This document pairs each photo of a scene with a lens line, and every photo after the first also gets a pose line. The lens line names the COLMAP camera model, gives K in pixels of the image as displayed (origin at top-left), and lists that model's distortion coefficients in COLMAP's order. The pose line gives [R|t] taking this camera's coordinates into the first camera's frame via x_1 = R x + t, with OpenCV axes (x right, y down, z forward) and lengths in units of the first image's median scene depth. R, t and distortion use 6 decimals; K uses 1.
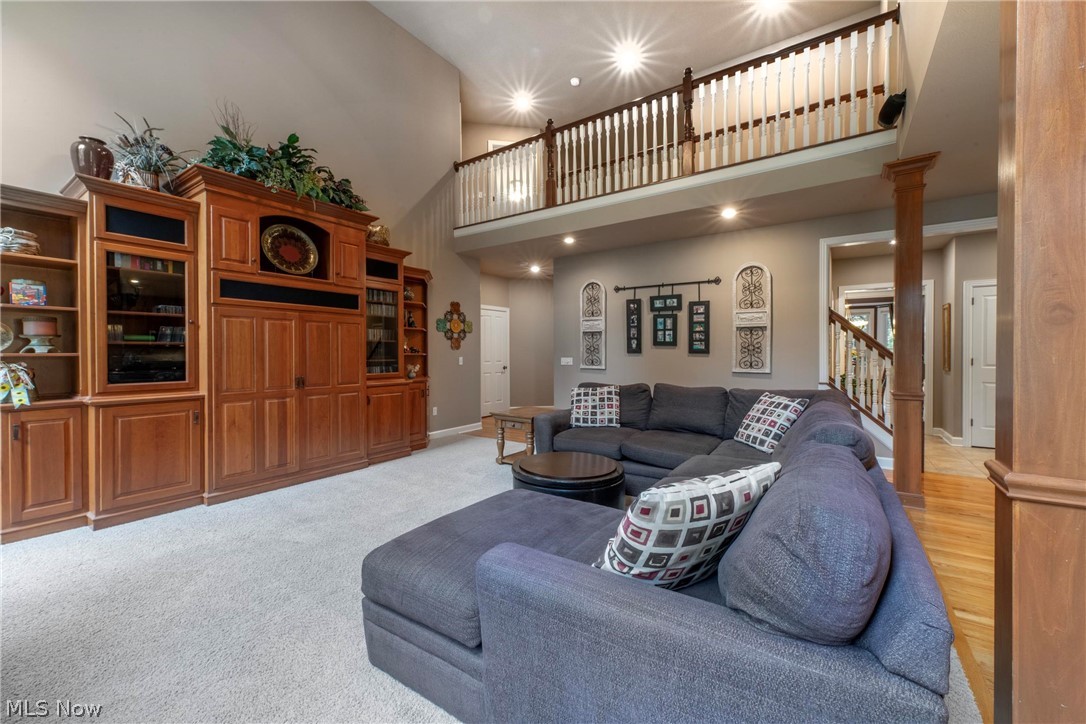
lens RADIAL K [[434.9, 0, 542.4], [0, 434.9, 358.6], [0, 0, 1]] dist [0.003853, -0.000472]
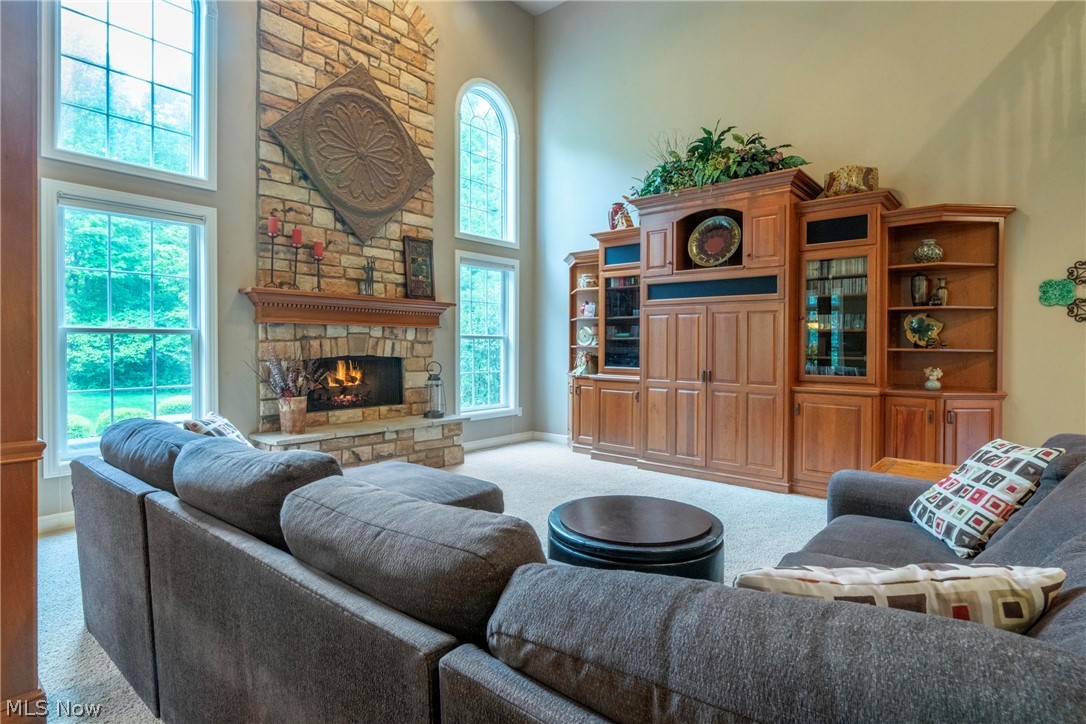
lens RADIAL K [[559.4, 0, 534.2], [0, 559.4, 345.9], [0, 0, 1]] dist [0.000115, -0.000317]
pose [[-0.121142, 0.006325, -0.992615, 0.718044], [-0.016013, 0.999837, 0.008325, -0.018174], [0.992506, 0.016904, -0.121021, 0.745567]]
